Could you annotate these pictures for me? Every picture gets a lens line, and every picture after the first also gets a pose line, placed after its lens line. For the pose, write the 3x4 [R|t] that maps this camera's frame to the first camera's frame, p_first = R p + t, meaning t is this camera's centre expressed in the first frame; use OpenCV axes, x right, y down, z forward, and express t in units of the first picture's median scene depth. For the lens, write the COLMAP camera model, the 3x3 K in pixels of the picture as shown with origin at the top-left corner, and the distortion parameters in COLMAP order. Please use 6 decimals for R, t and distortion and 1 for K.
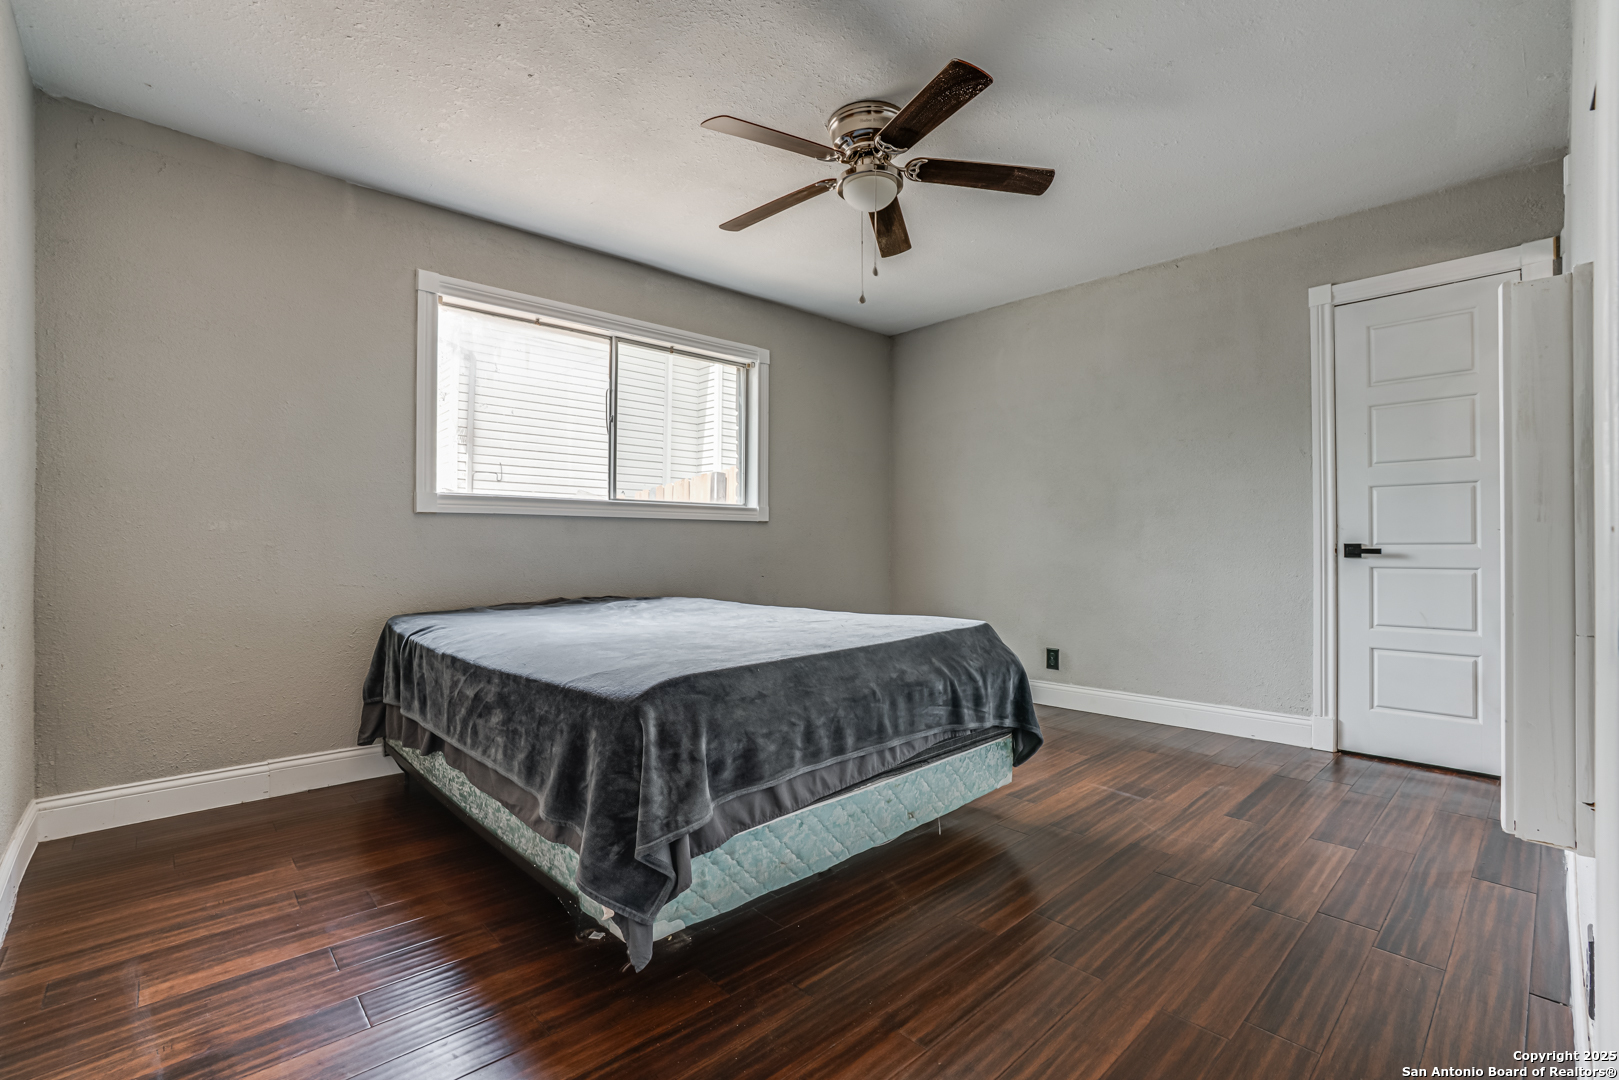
lens RADIAL K [[738.6, 0, 797.5], [0, 738.6, 534.1], [0, 0, 1]] dist [-0.038371, 0.017126]
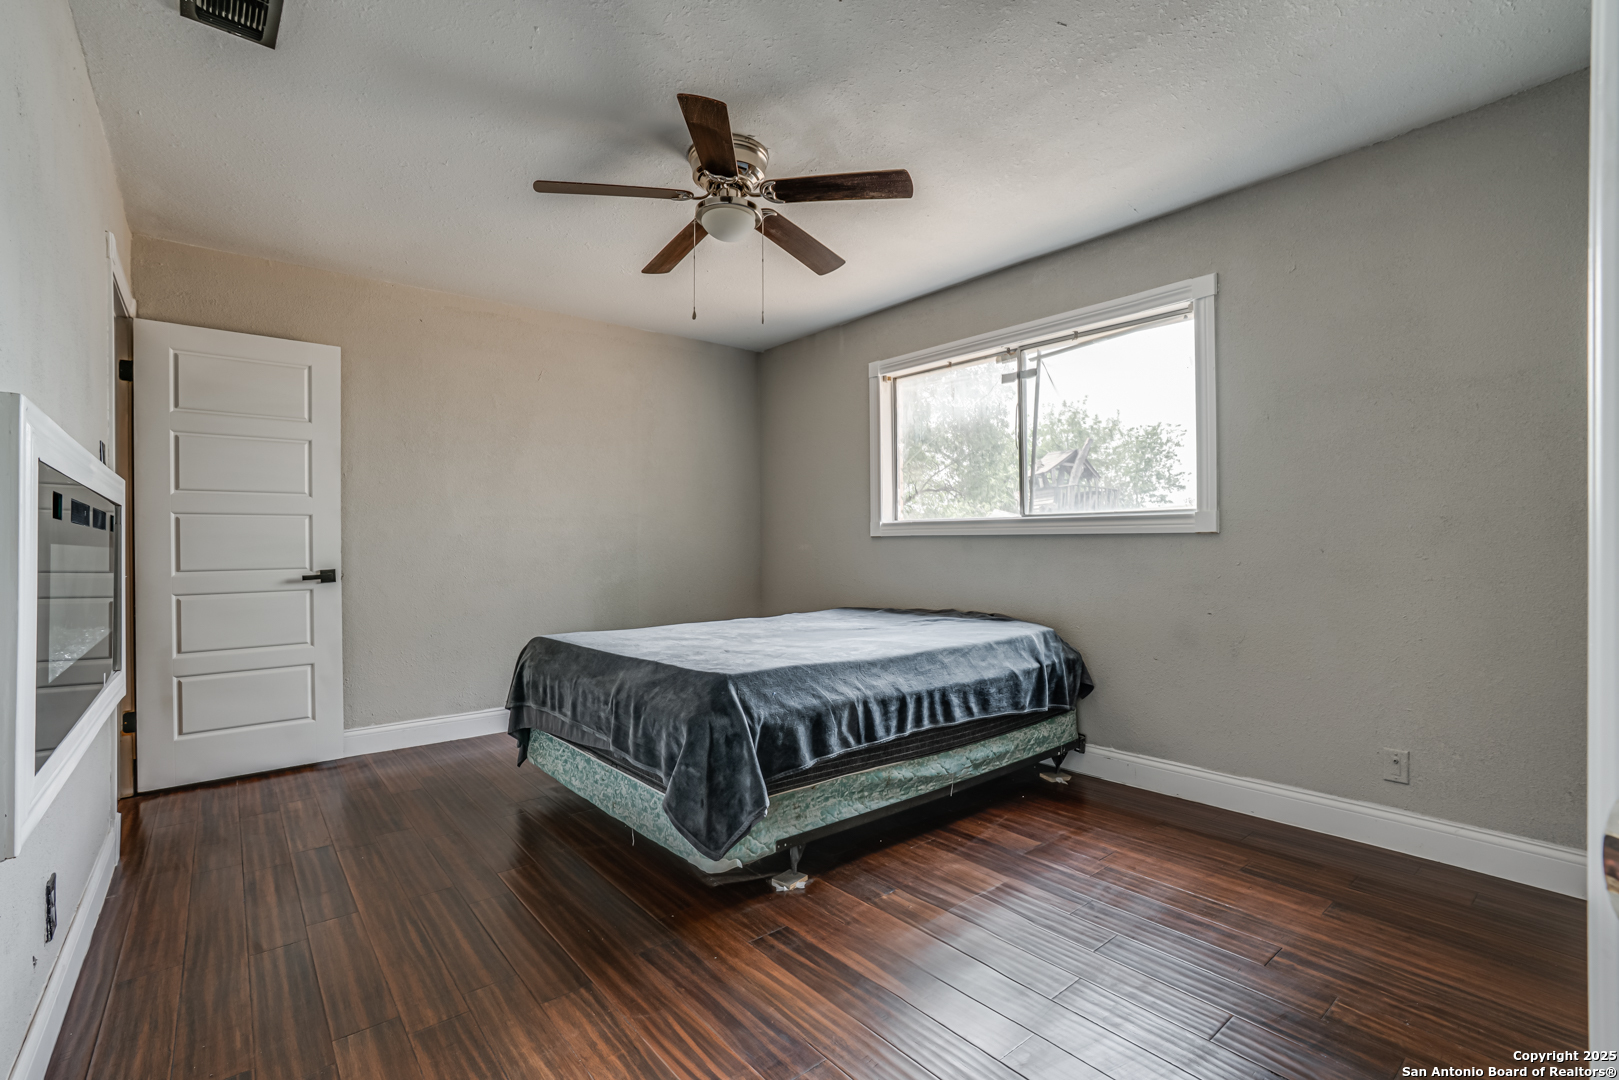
lens RADIAL K [[738.6, 0, 802.6], [0, 738.6, 535.3], [0, 0, 1]] dist [-0.038371, 0.017126]
pose [[-0.073779, -0.006372, -0.997254, 0.768454], [0.012989, 0.999889, -0.007349, -0.019292], [0.997190, -0.013496, -0.073688, 0.822621]]
